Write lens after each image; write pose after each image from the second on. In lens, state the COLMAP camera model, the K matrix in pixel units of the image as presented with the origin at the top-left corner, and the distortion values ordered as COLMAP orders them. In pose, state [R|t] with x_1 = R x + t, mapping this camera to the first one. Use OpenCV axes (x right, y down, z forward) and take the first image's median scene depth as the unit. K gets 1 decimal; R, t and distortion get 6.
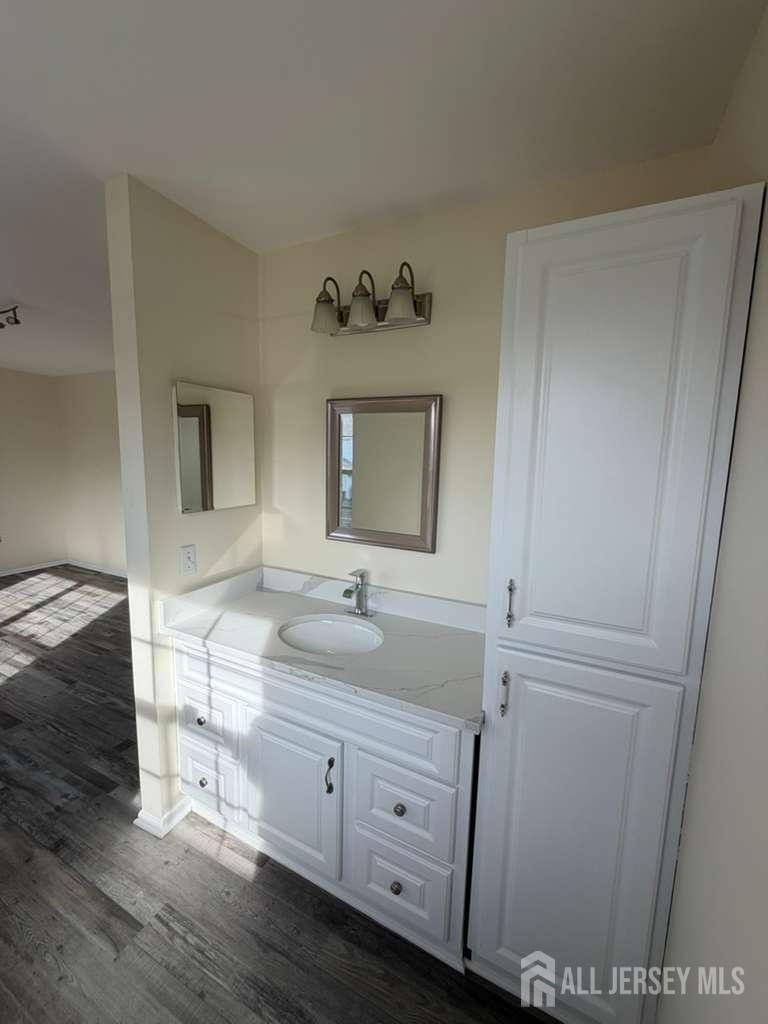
lens RADIAL K [[412.3, 0, 386.9], [0, 412.3, 509.8], [0, 0, 1]] dist [0.001250, -0.000343]
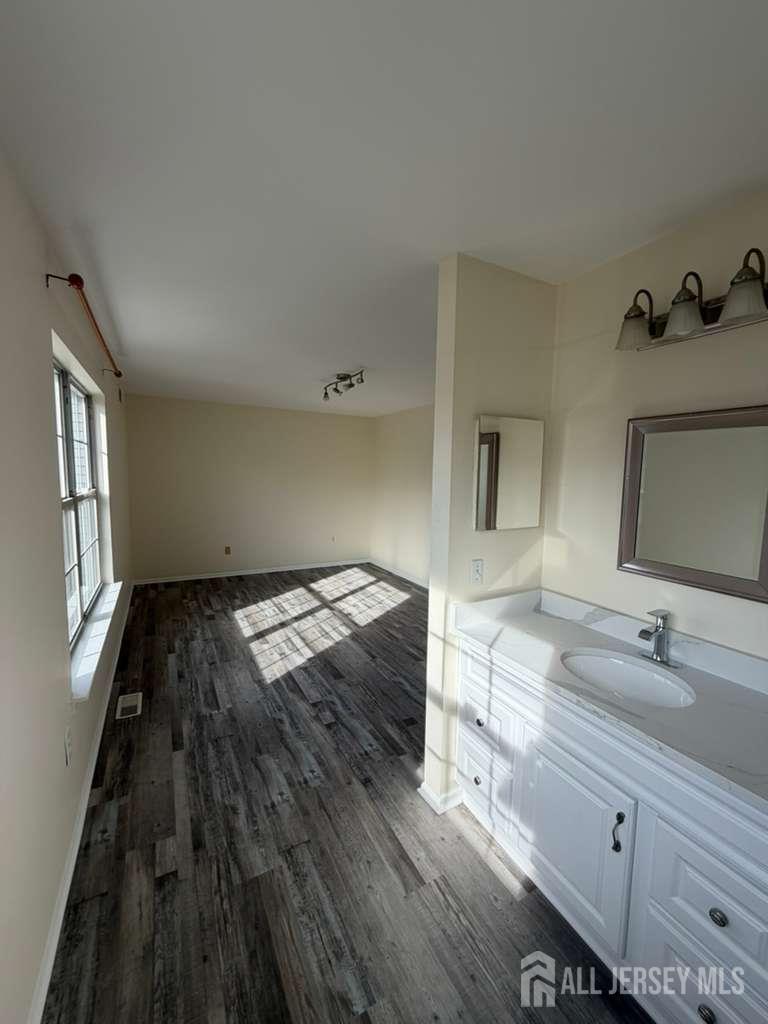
lens RADIAL K [[412.3, 0, 380.2], [0, 412.3, 509.9], [0, 0, 1]] dist [0.001250, -0.000343]
pose [[0.809648, 0.044850, -0.585199, -0.047900], [-0.074466, 0.996868, -0.026626, 0.001678], [0.582172, 0.065136, 0.810452, -0.065975]]
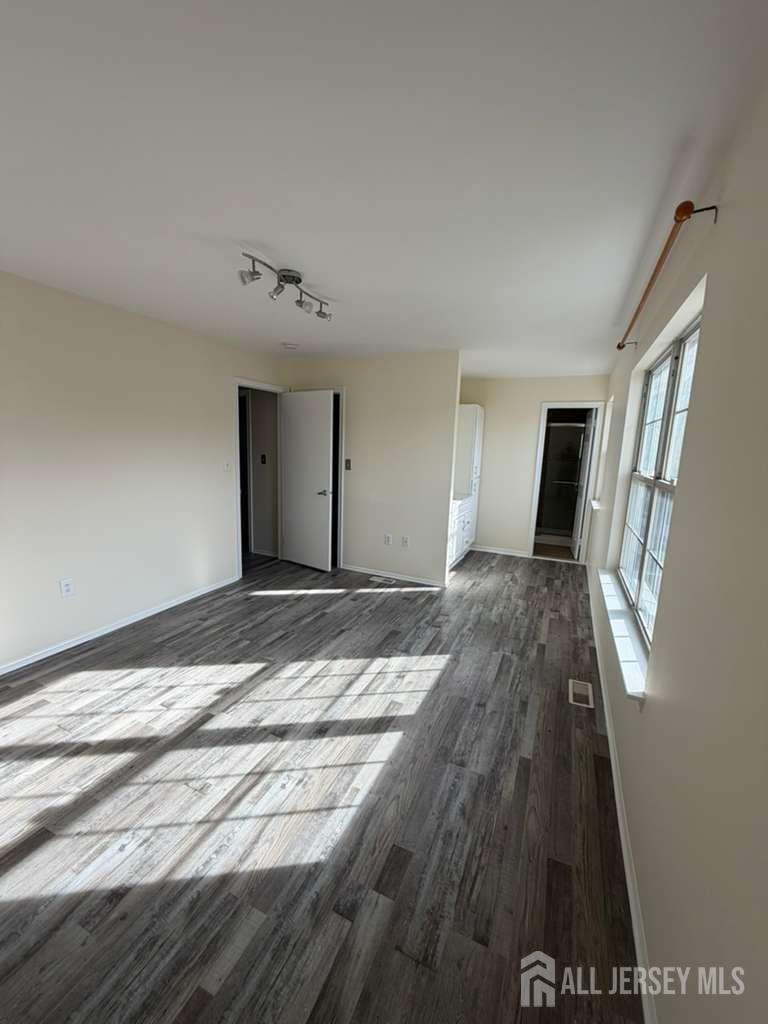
lens RADIAL K [[412.3, 0, 382.2], [0, 412.3, 514.4], [0, 0, 1]] dist [0.001250, -0.000343]
pose [[-0.028360, -0.195557, 0.980282, -3.075767], [0.094451, 0.975765, 0.197388, -0.243512], [-0.995125, 0.098187, -0.009202, 1.389960]]
